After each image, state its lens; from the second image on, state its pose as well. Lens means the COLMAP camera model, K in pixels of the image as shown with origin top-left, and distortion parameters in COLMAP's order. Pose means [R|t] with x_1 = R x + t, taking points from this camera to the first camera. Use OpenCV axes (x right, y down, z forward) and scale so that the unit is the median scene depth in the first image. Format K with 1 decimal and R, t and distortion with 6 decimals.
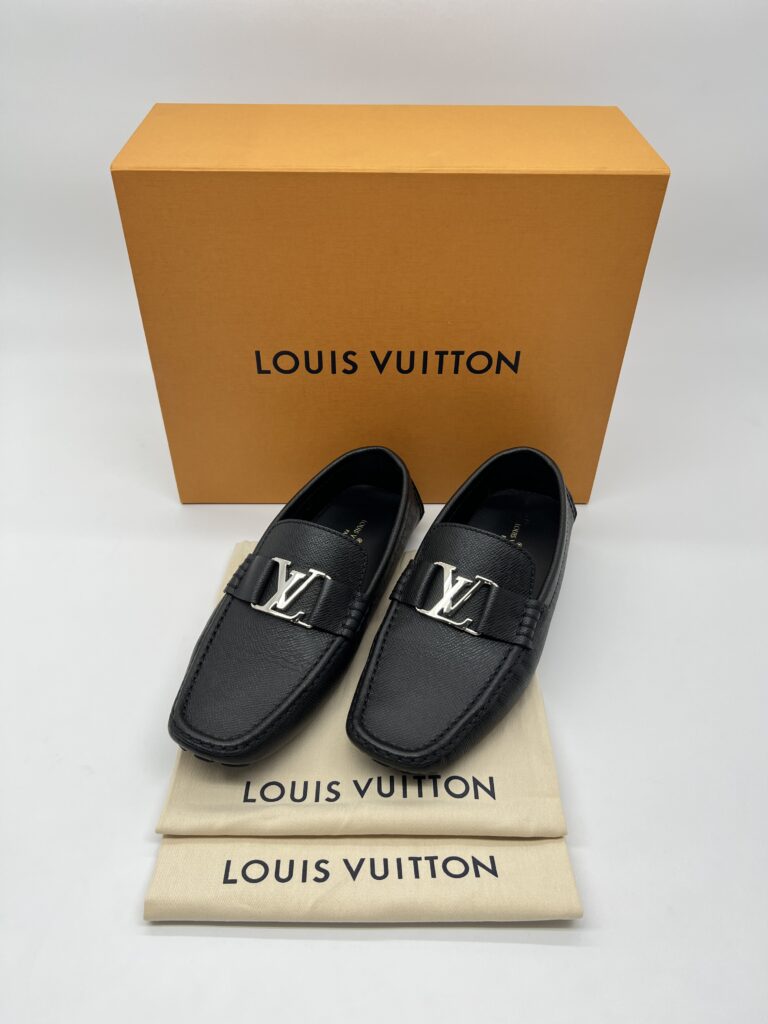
lens RADIAL K [[768.7, 0, 384.0], [0, 768.7, 512.0], [0, 0, 1]] dist [0.004691, 0.000570]
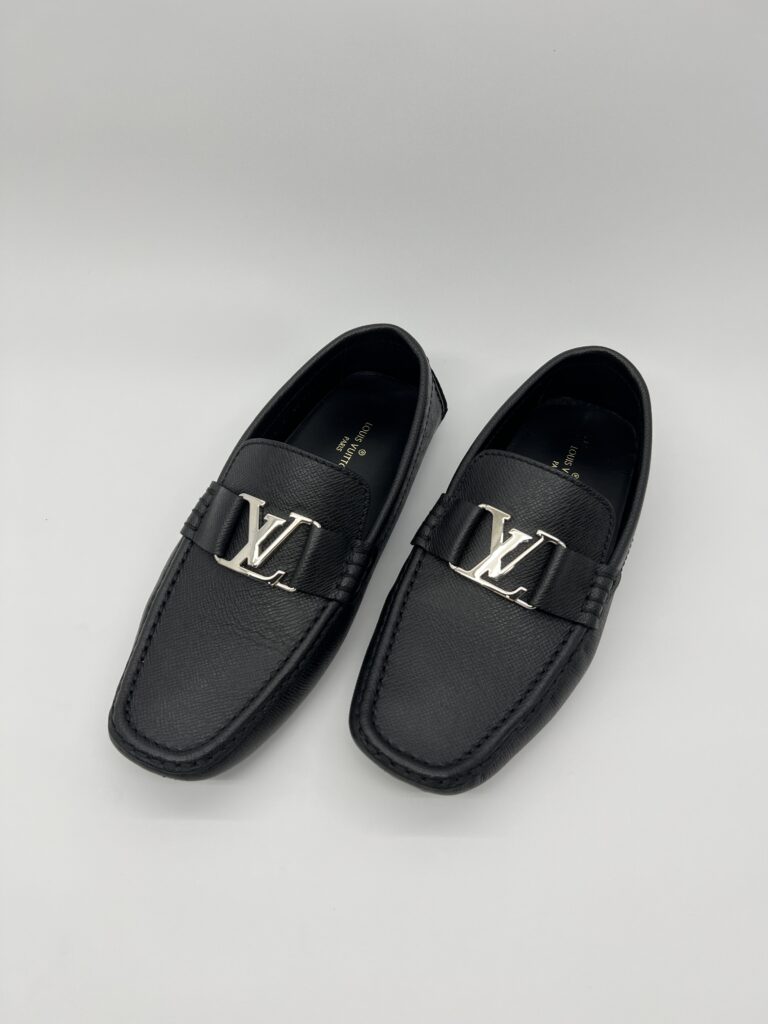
lens RADIAL K [[768.7, 0, 384.0], [0, 768.7, 512.0], [0, 0, 1]] dist [0.004691, 0.000570]
pose [[0.999685, 0.003585, -0.024859, 0.010257], [0.002356, 0.972009, 0.234934, -0.098611], [0.025005, -0.234918, 0.971693, 0.292245]]
